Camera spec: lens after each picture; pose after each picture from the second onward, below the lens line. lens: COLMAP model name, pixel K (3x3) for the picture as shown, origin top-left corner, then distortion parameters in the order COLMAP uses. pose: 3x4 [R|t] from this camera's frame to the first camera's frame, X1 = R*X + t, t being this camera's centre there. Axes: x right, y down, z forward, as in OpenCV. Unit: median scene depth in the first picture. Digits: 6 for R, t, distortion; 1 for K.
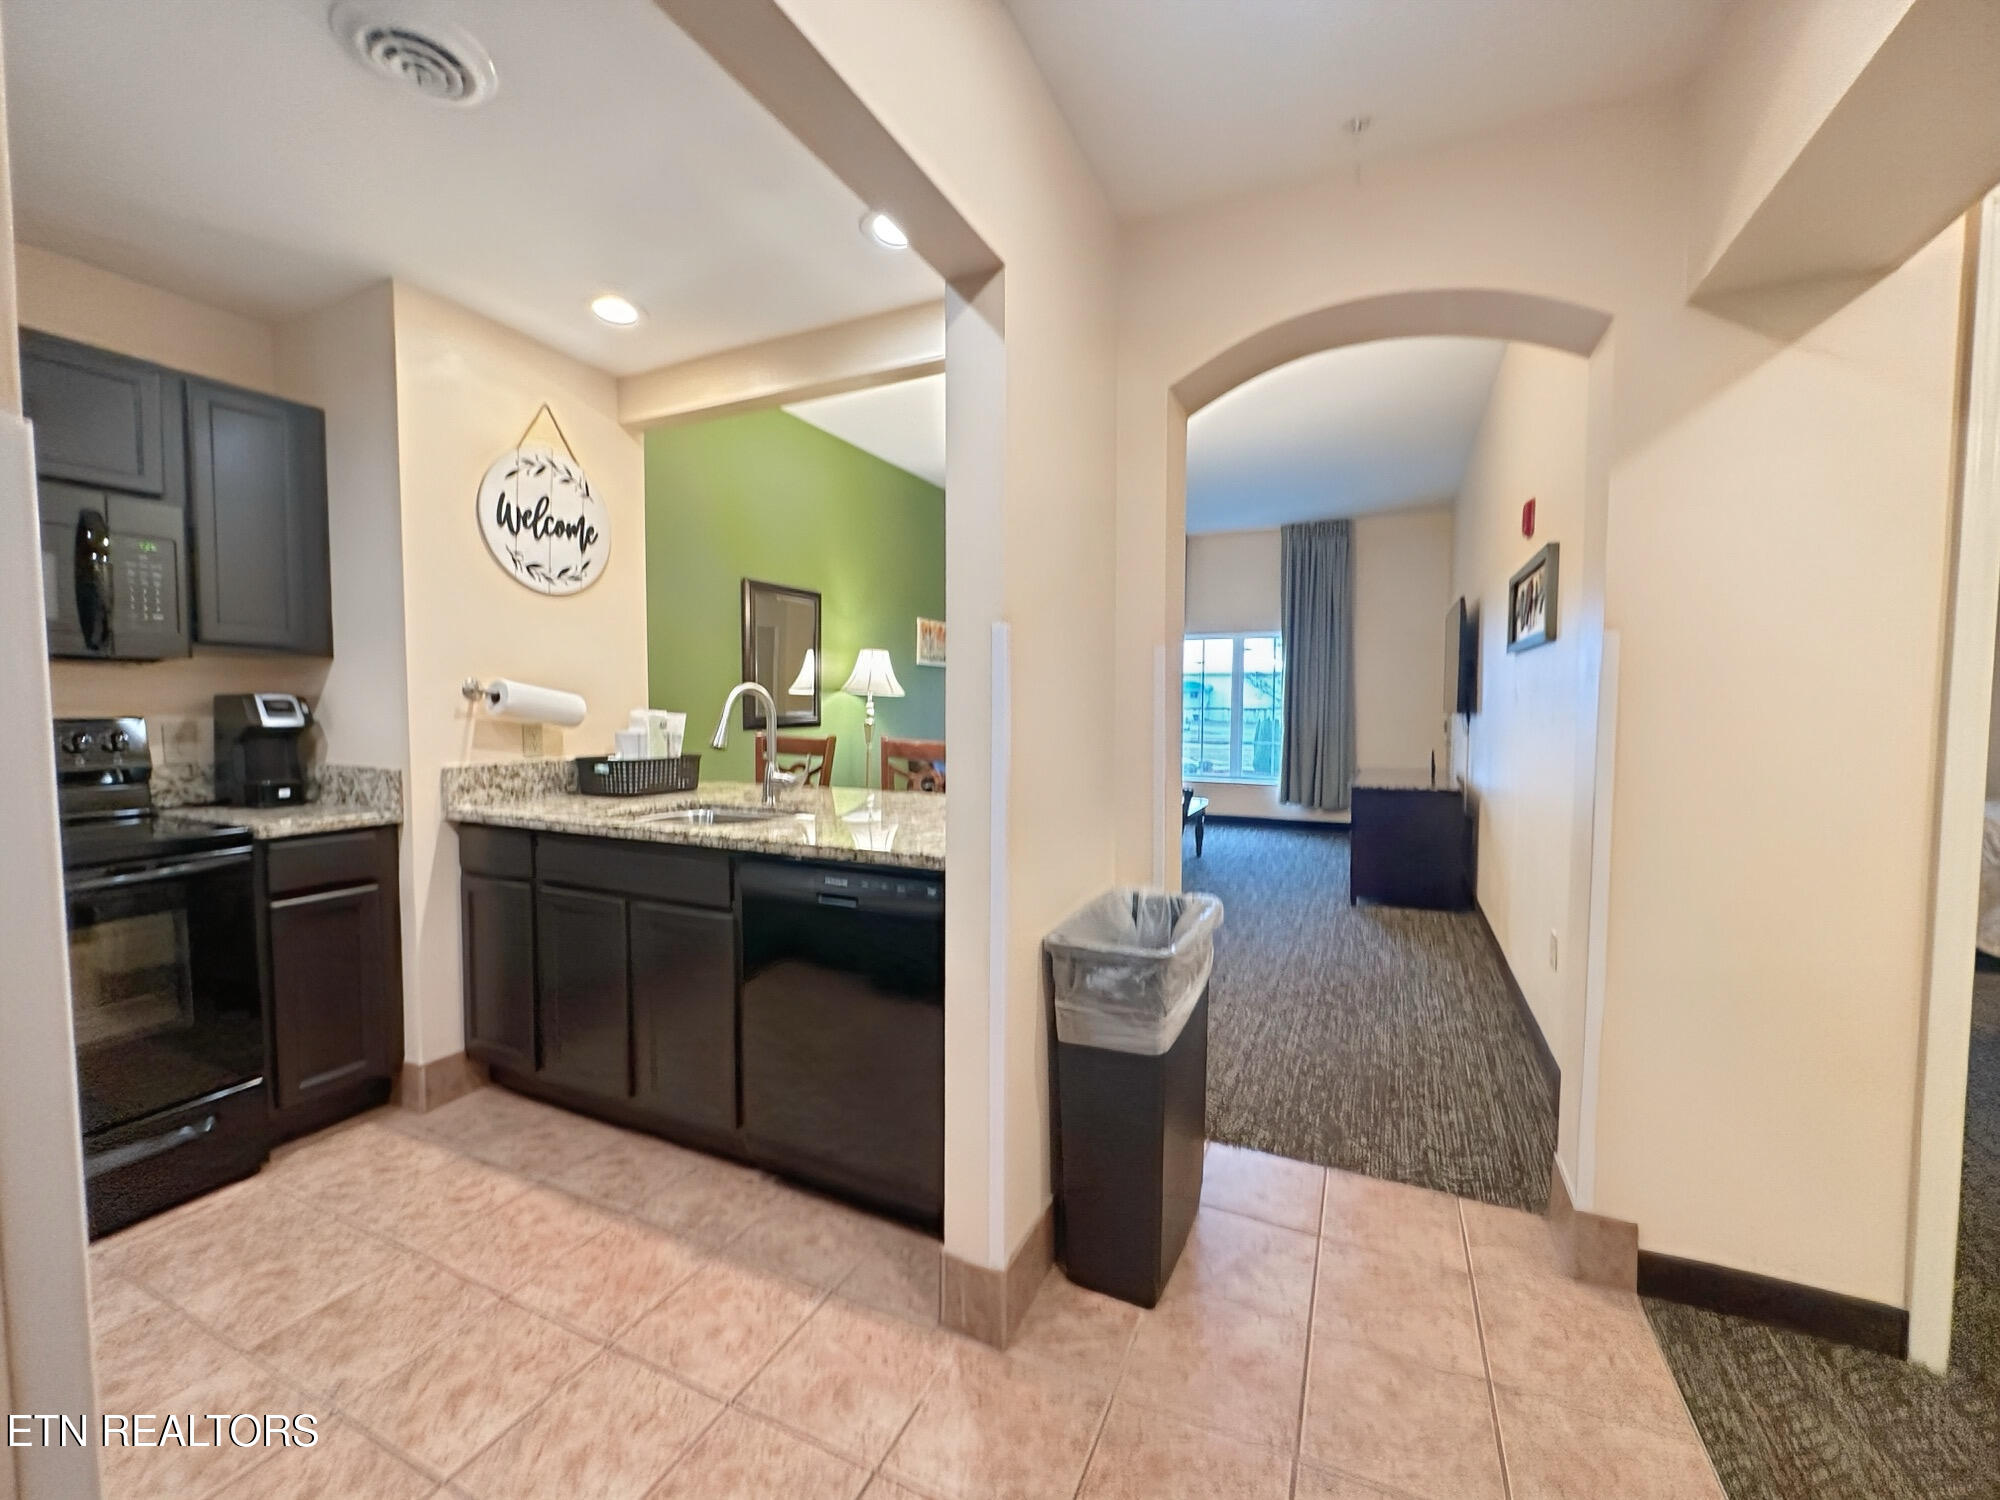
lens RADIAL K [[809.7, 0, 999.7], [0, 809.7, 747.7], [0, 0, 1]] dist [-0.003541, -0.000089]
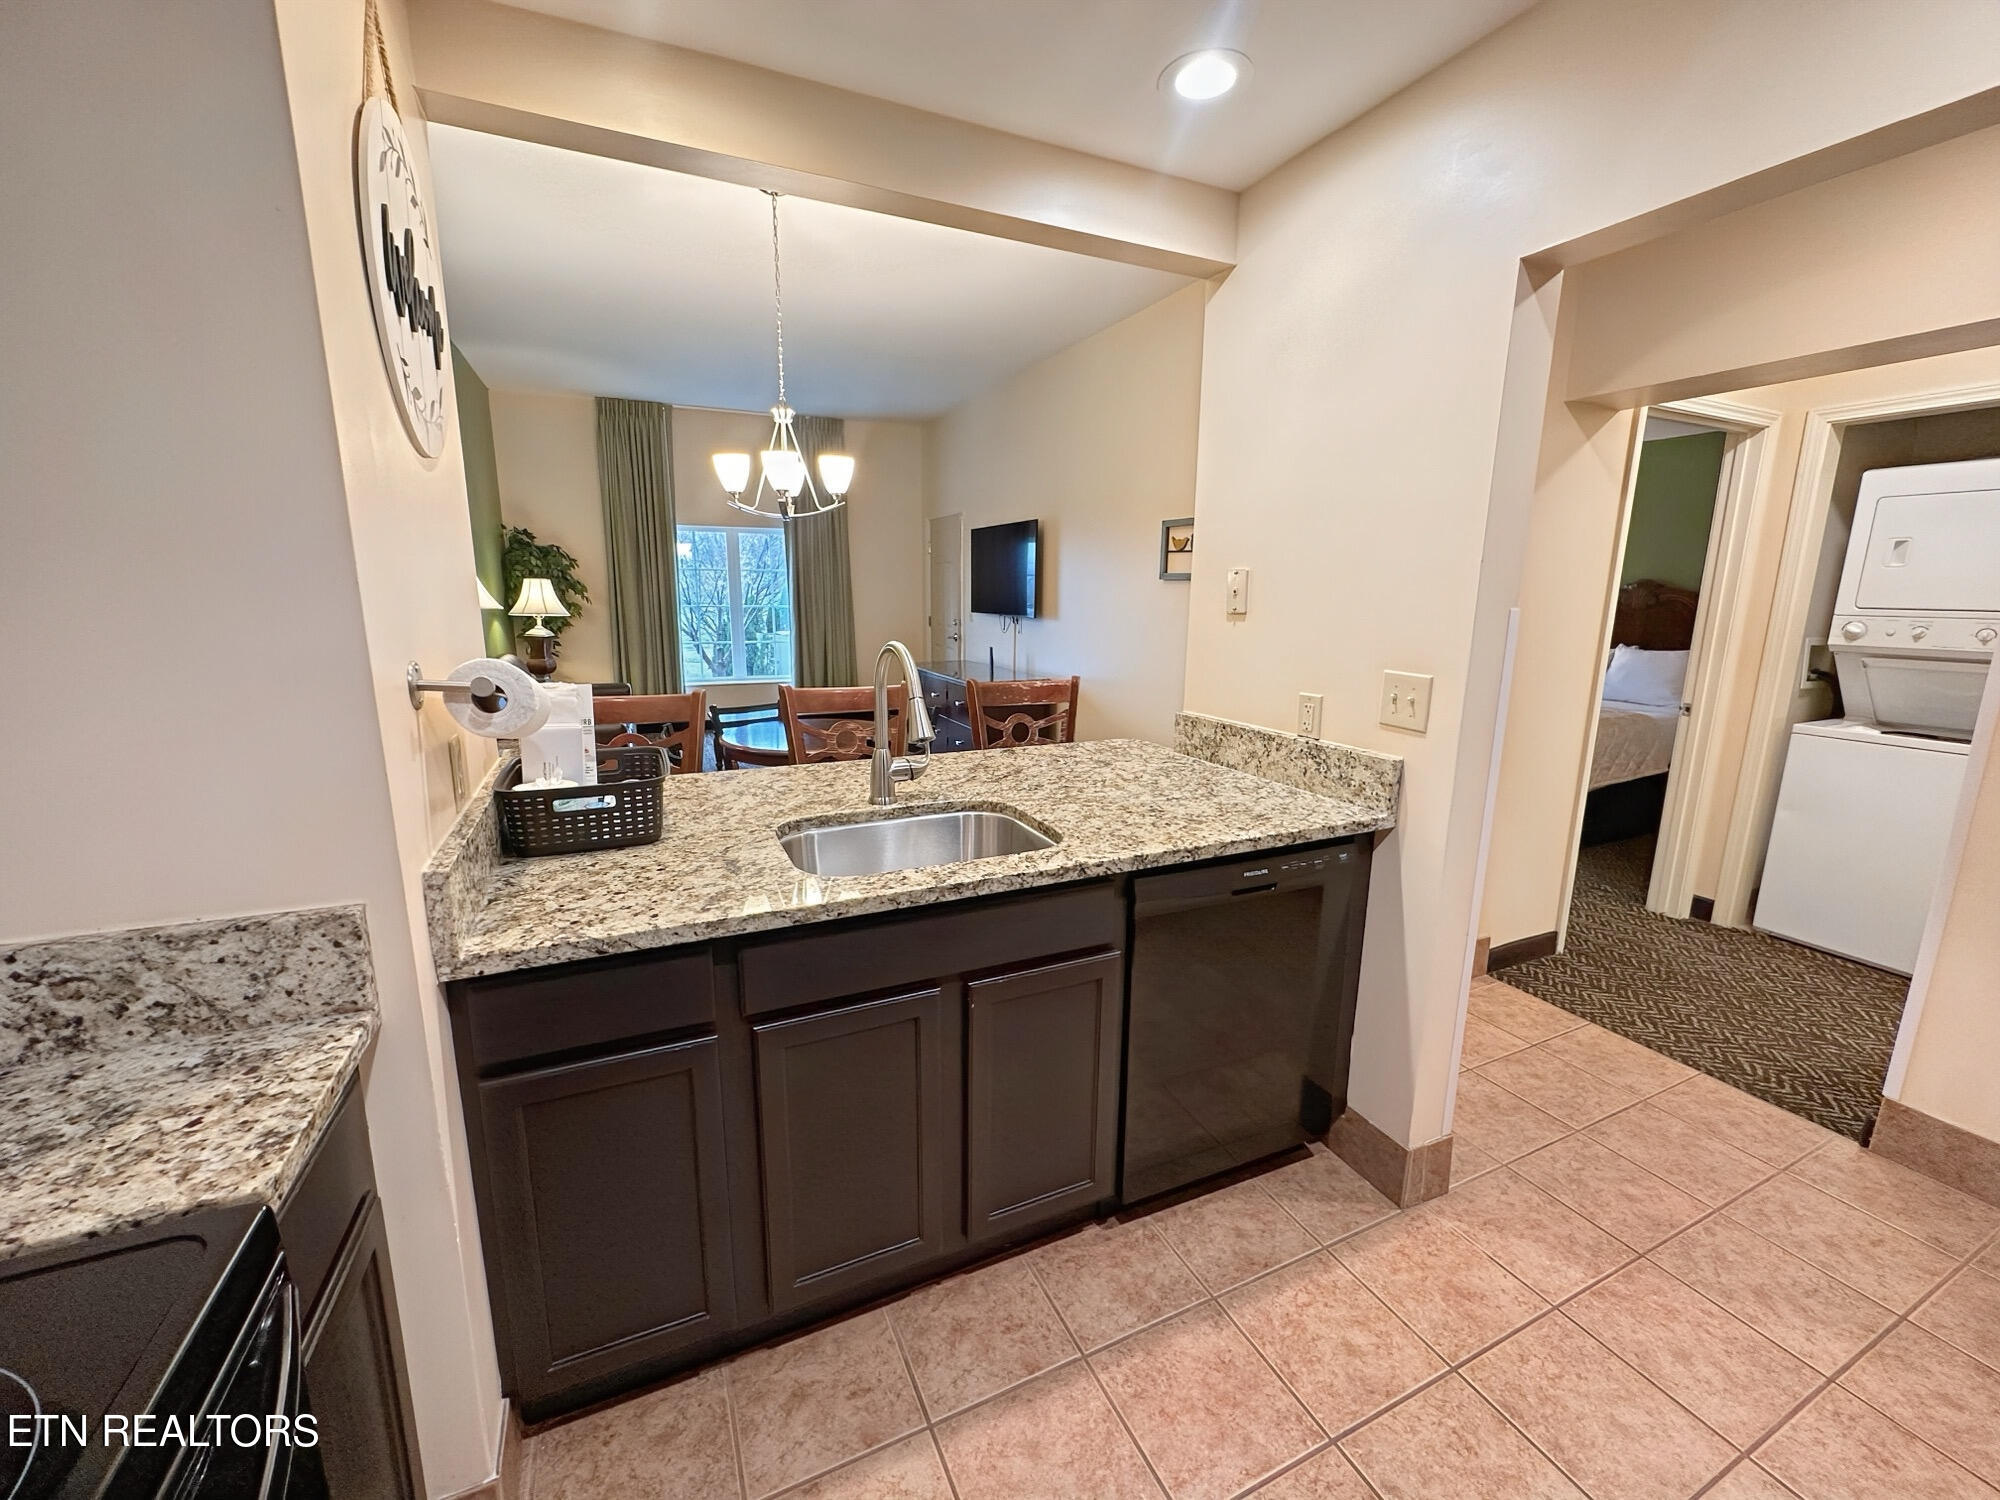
lens RADIAL K [[799.3, 0, 1002.8], [0, 799.3, 745.7], [0, 0, 1]] dist [0.000093, 0.000161]
pose [[0.647620, -0.145707, 0.747902, -0.804097], [0.035331, 0.986233, 0.161544, -0.102380], [-0.761144, -0.078195, 0.643852, 0.493930]]
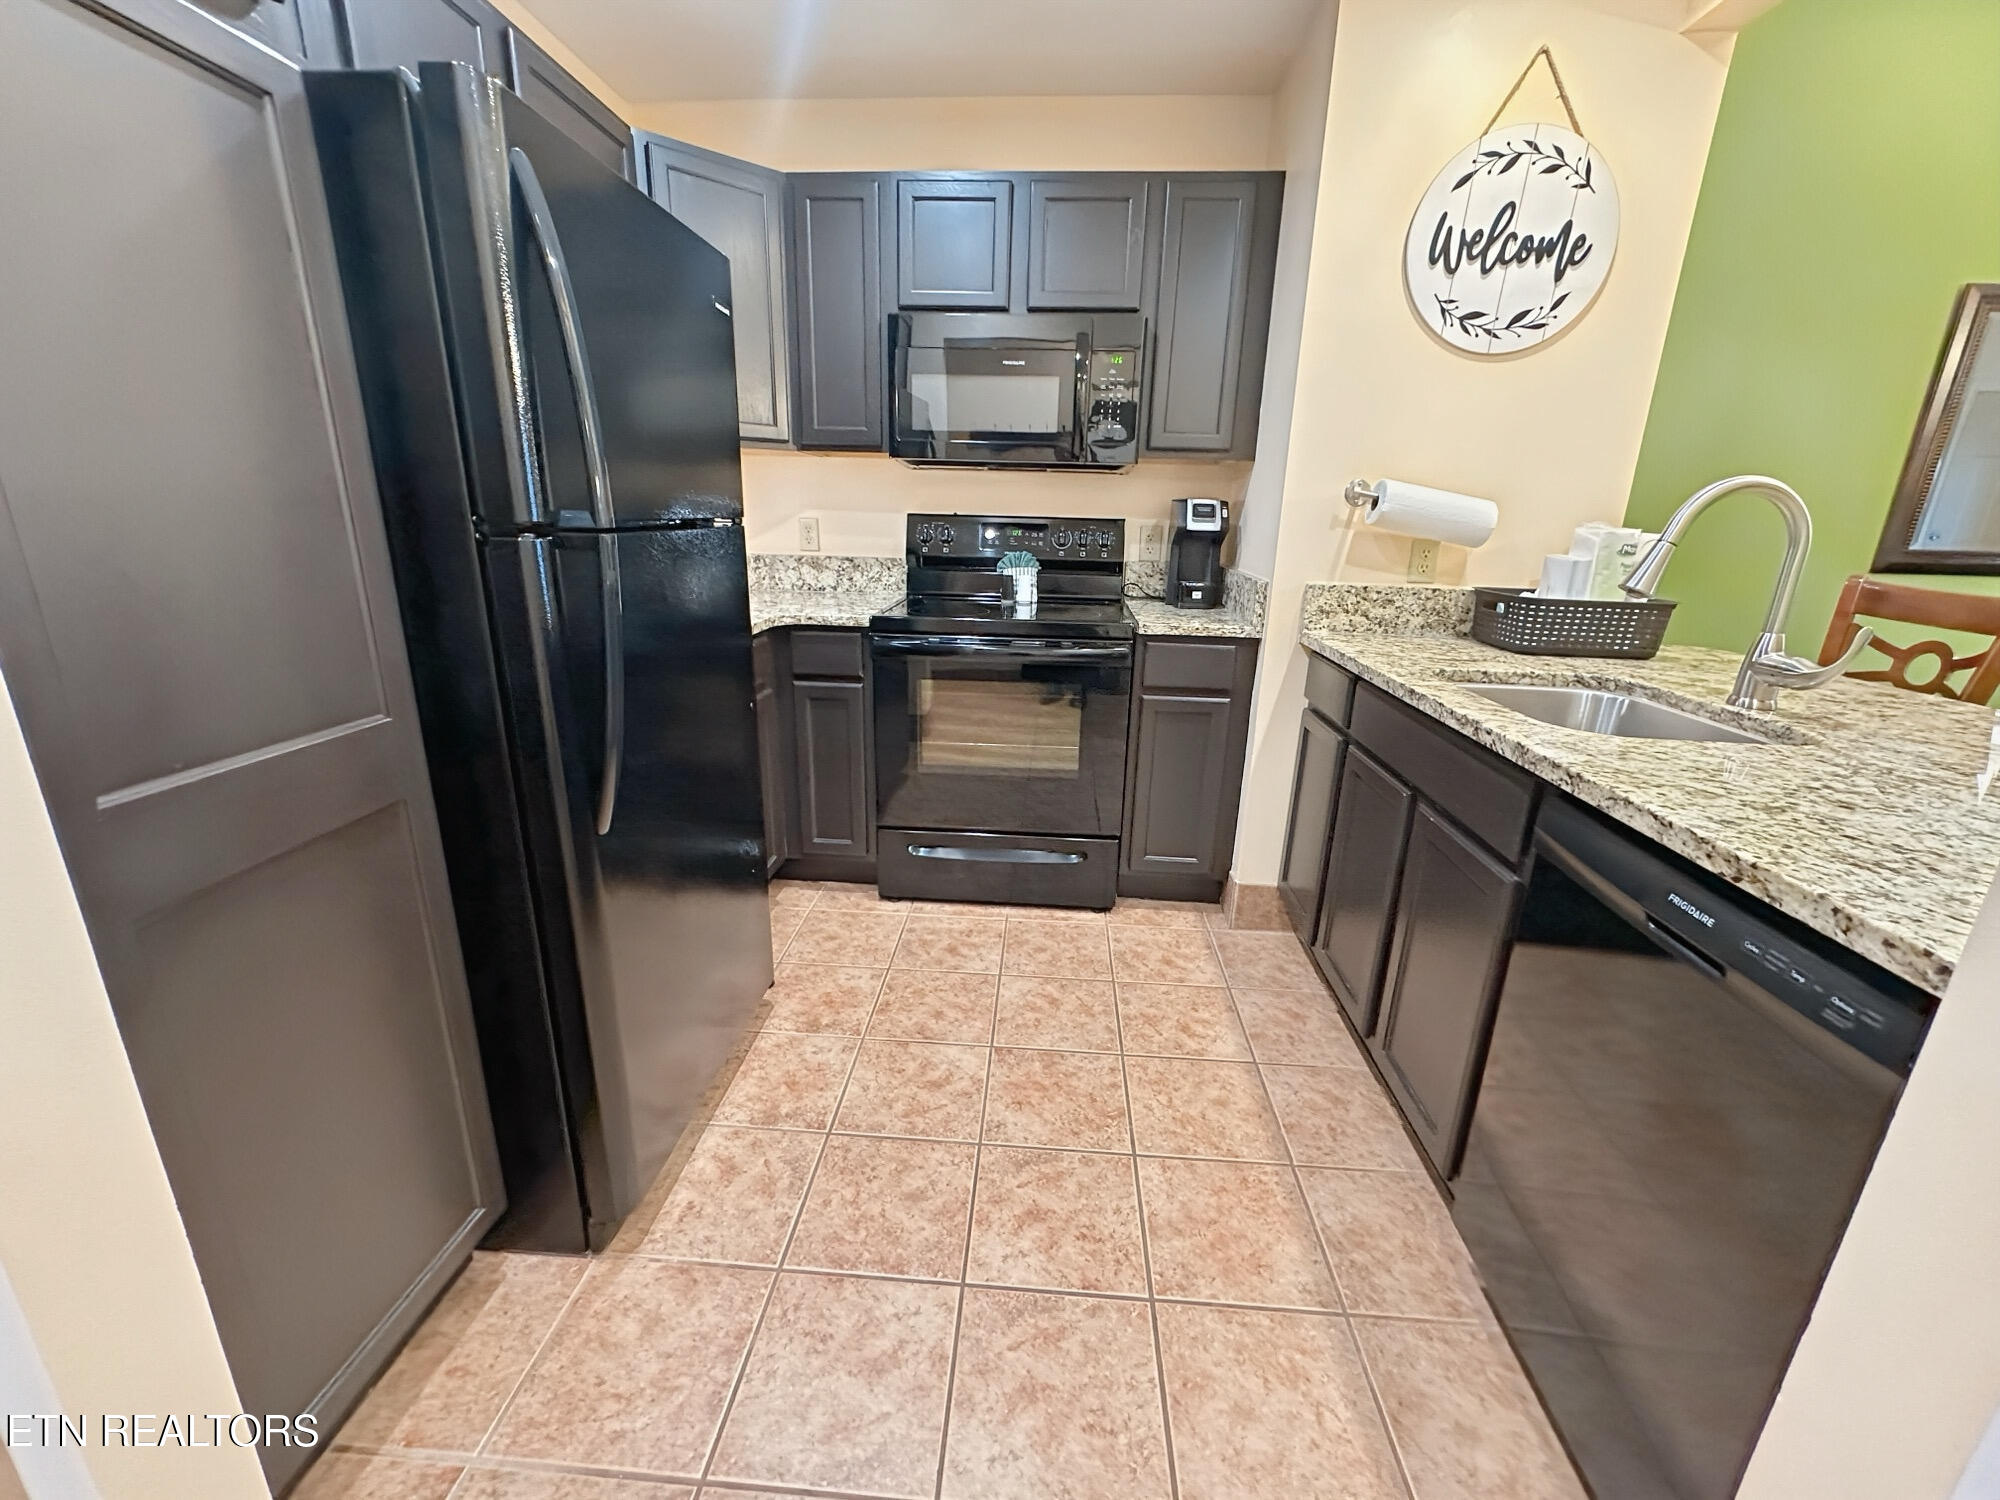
lens RADIAL K [[809.7, 0, 999.7], [0, 809.7, 747.7], [0, 0, 1]] dist [-0.003541, -0.000089]
pose [[0.355321, 0.269640, -0.895009, 0.033210], [-0.074703, 0.962619, 0.260352, -0.008677], [0.931755, -0.025649, 0.362182, 0.362007]]
